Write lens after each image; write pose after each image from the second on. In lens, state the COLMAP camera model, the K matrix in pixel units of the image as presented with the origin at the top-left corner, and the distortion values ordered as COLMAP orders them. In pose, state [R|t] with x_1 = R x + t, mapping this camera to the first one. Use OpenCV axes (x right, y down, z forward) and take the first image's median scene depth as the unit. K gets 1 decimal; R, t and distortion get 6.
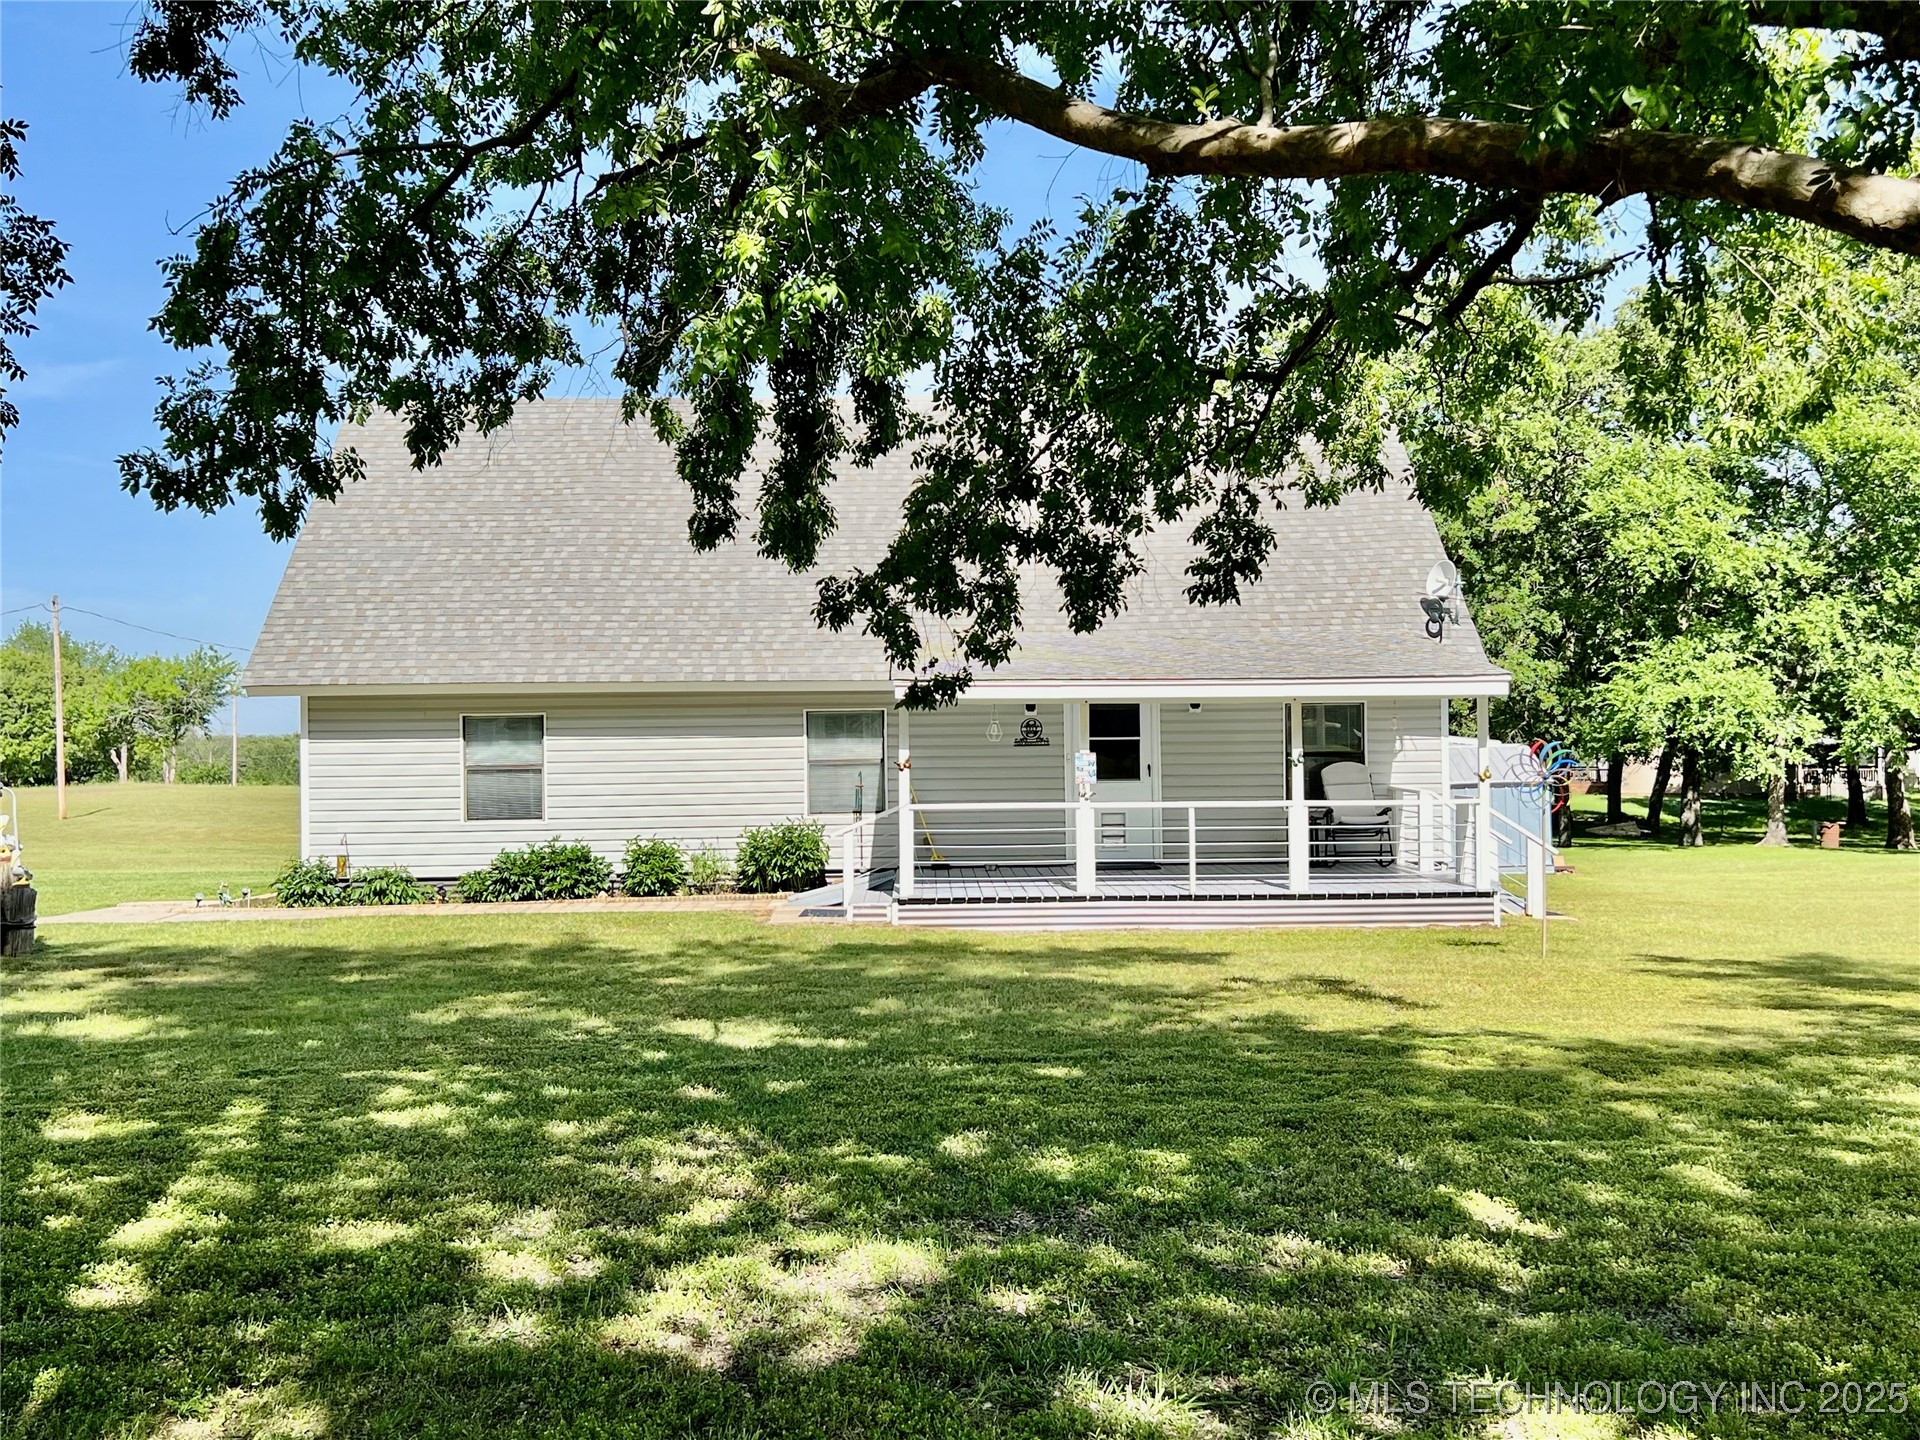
lens RADIAL K [[2030.9, 0, 960.0], [0, 2030.9, 720.0], [0, 0, 1]] dist [0.100696, -0.010273]
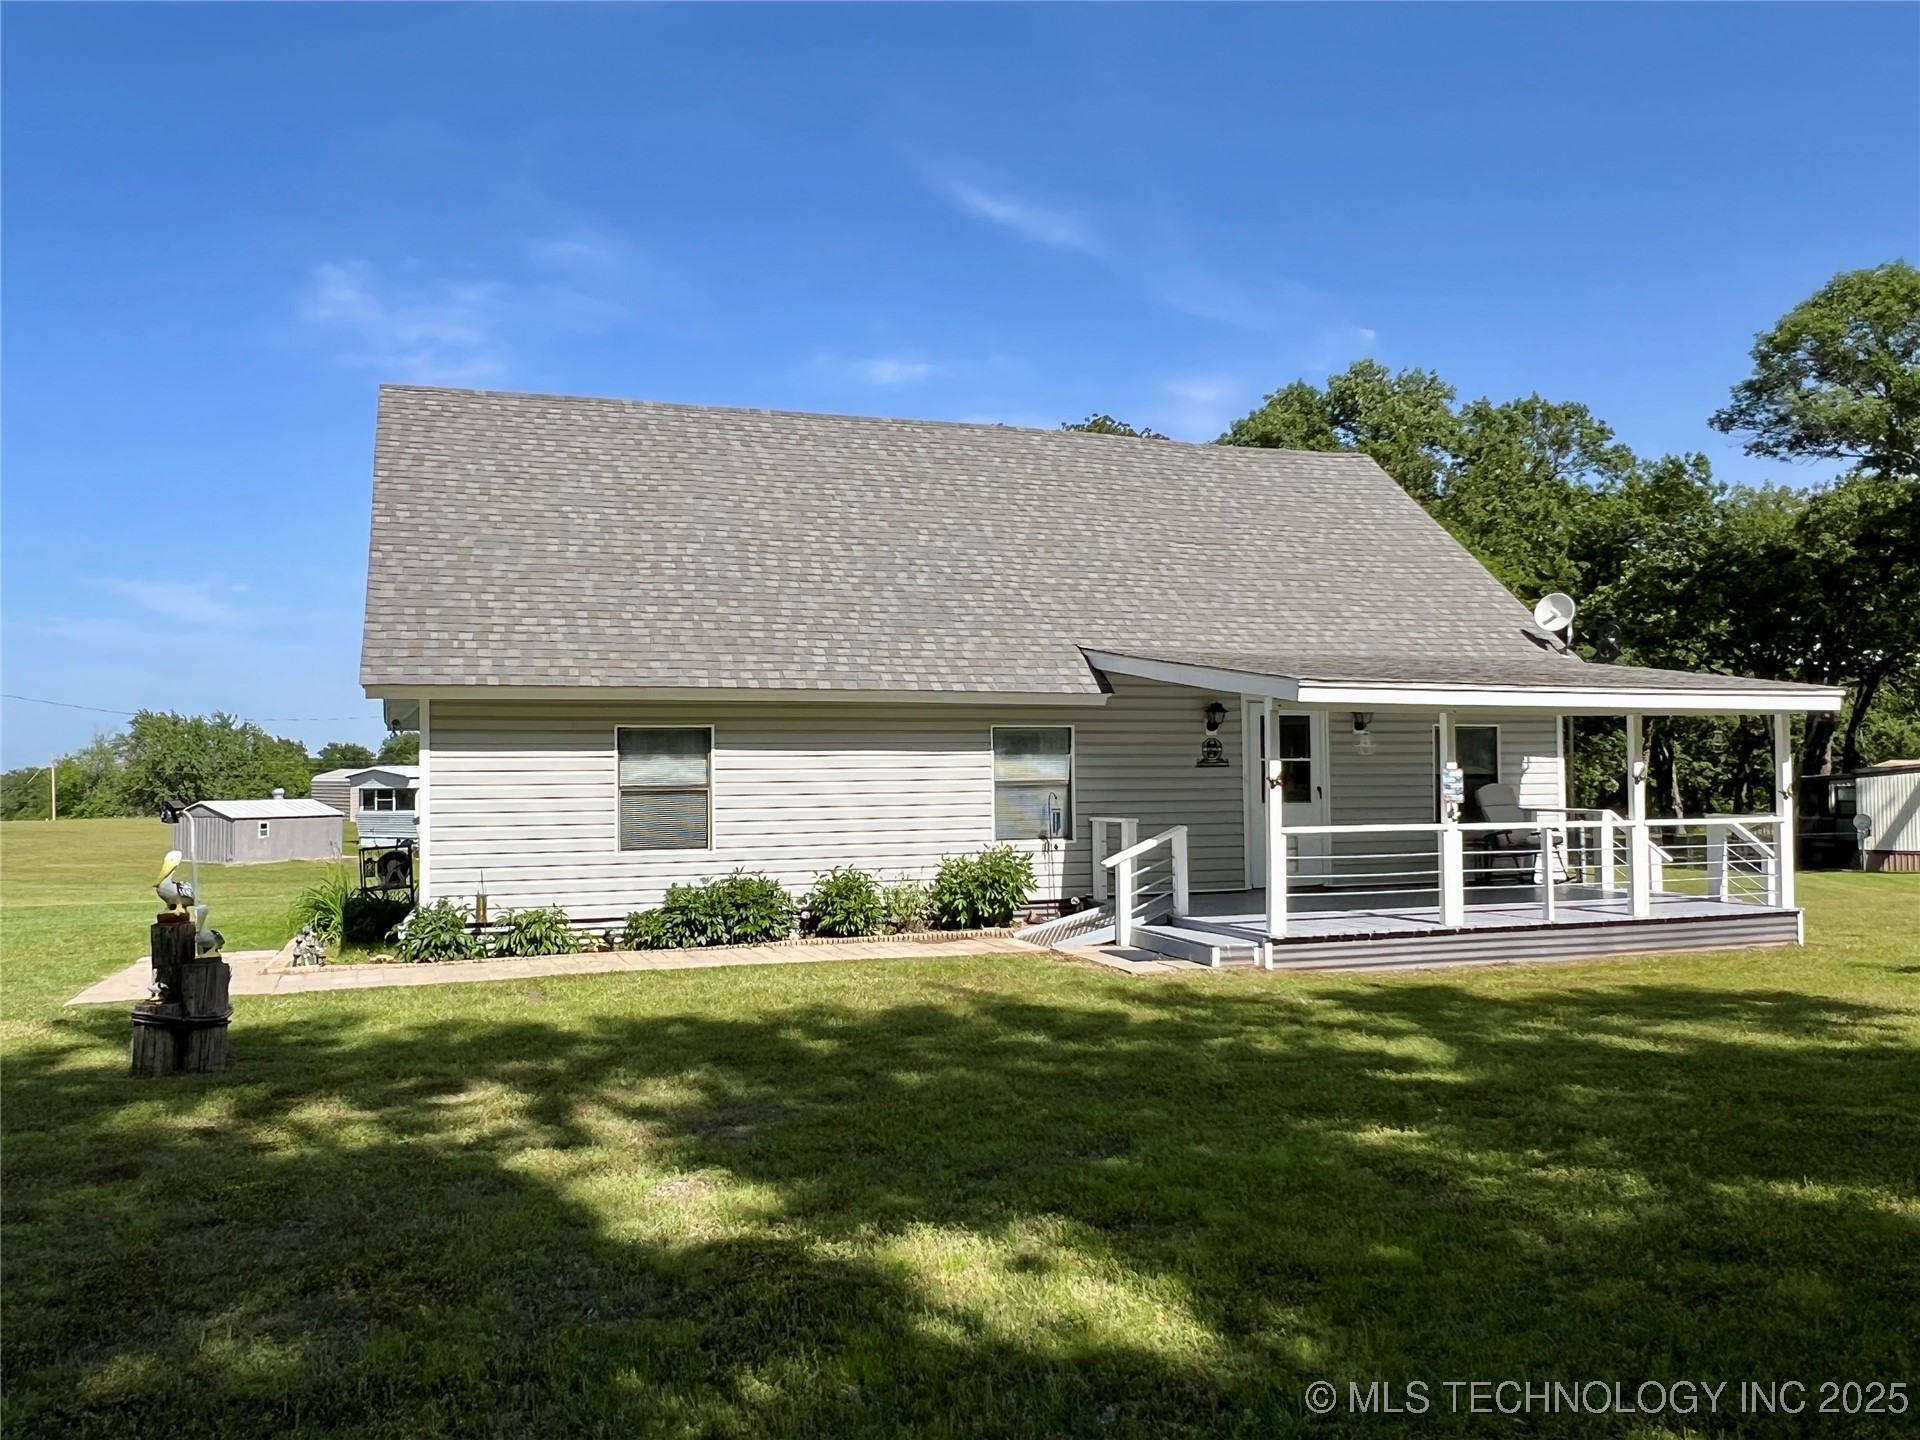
lens RADIAL K [[1450.4, 0, 960.0], [0, 1450.4, 720.0], [0, 0, 1]] dist [0.007255, 0.009478]
pose [[0.955471, 0.014662, 0.294720, -0.286573], [-0.004327, 0.999354, -0.035688, 0.015933], [-0.295053, 0.032823, 0.954917, 0.385434]]
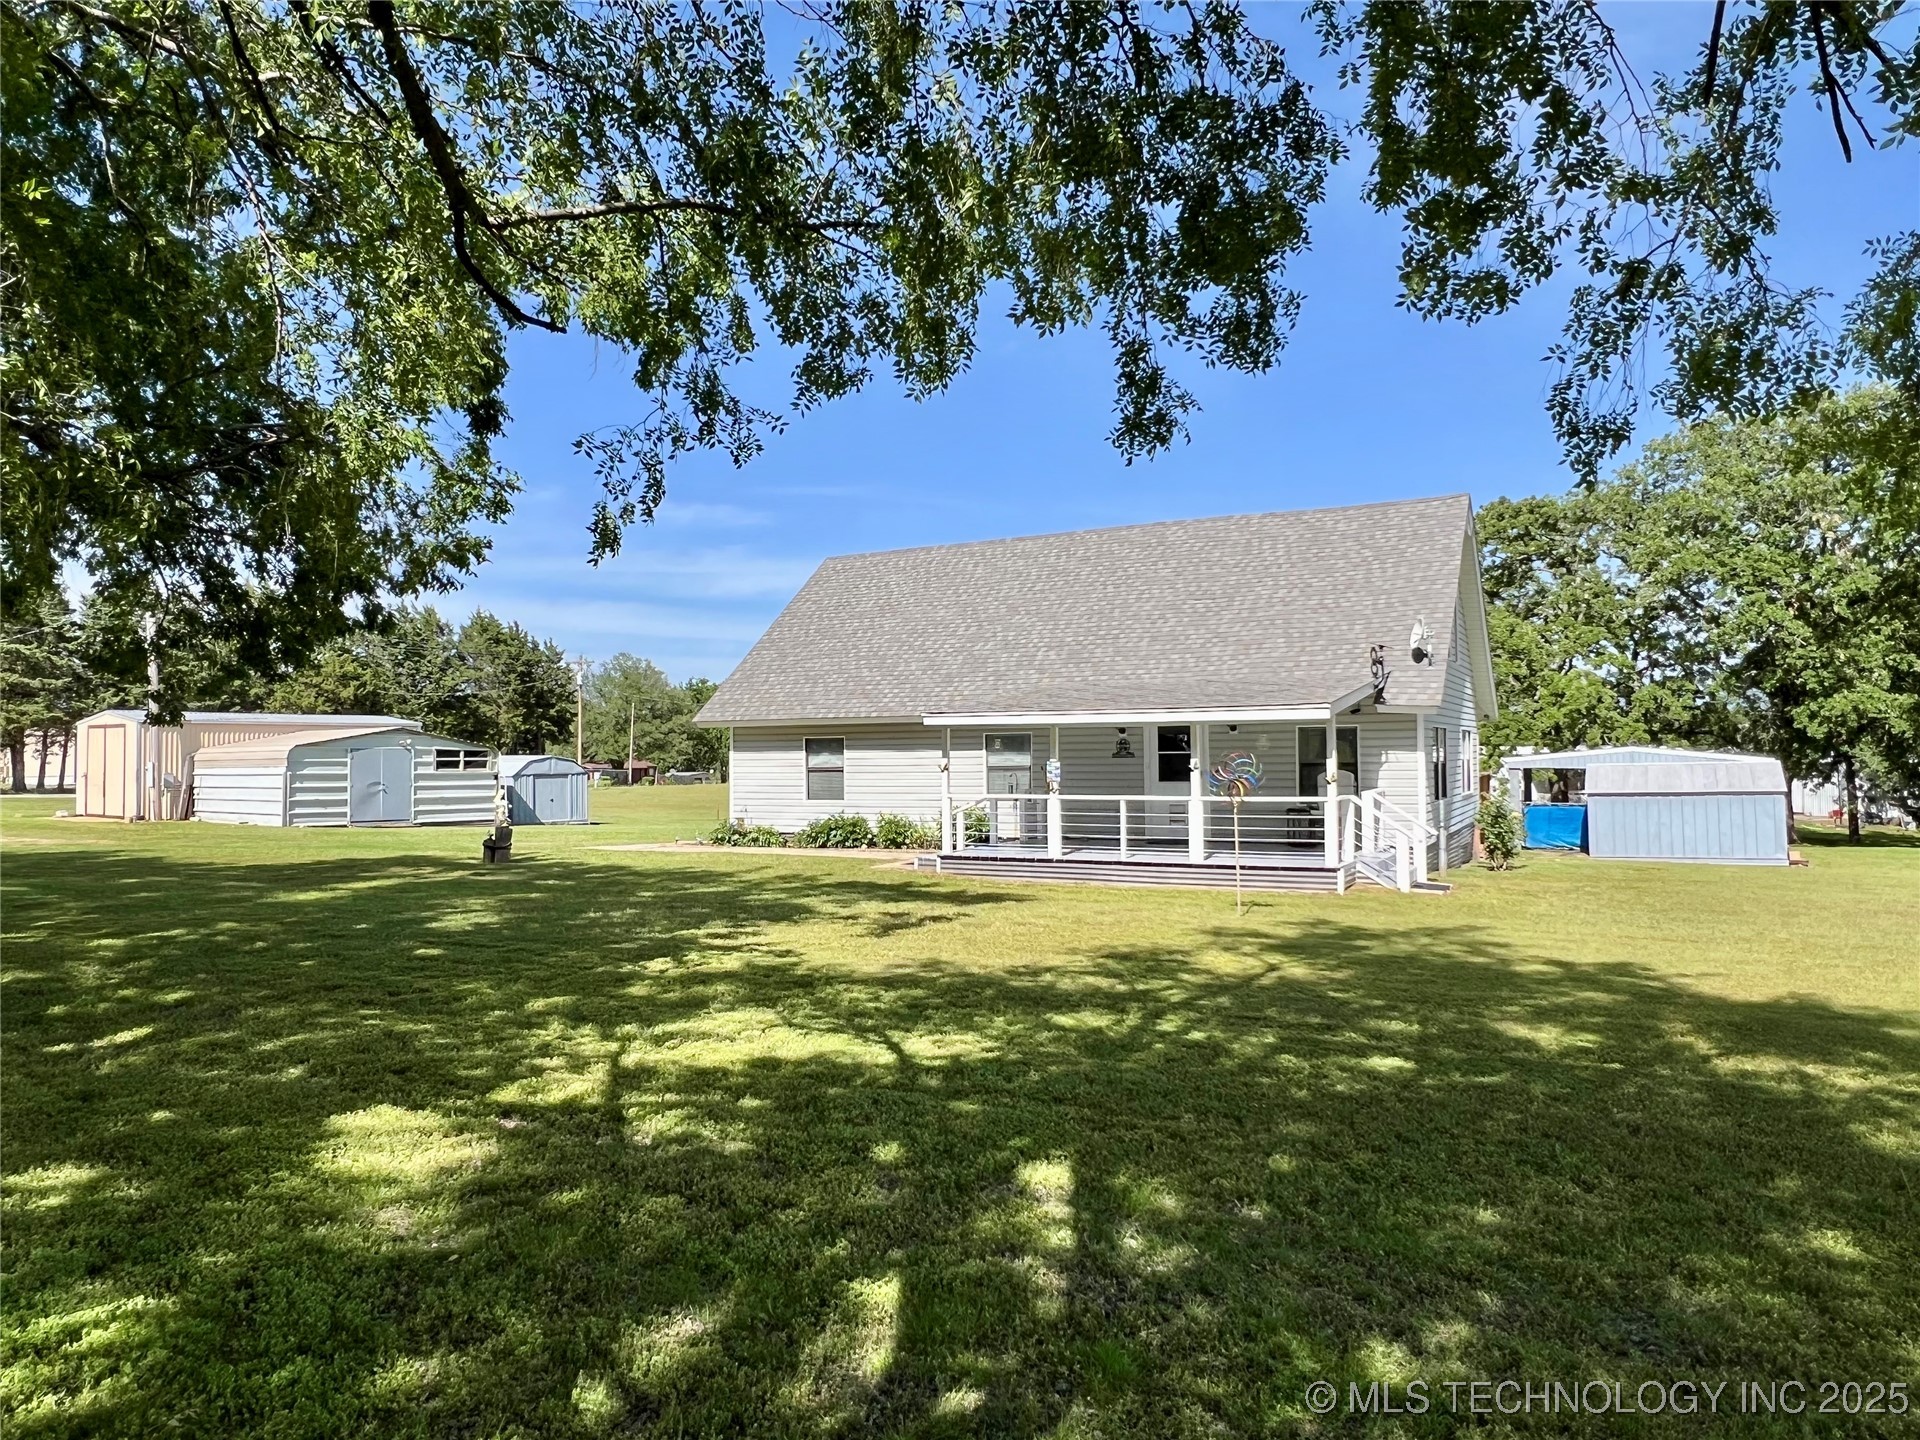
lens RADIAL K [[1263.4, 0, 960.0], [0, 1263.4, 720.0], [0, 0, 1]] dist [0.000985, 0.000341]
pose [[0.865304, -0.010852, -0.501130, 0.398303], [0.000605, 0.999788, -0.020606, 0.004508], [0.501247, 0.017527, 0.865127, 0.152348]]
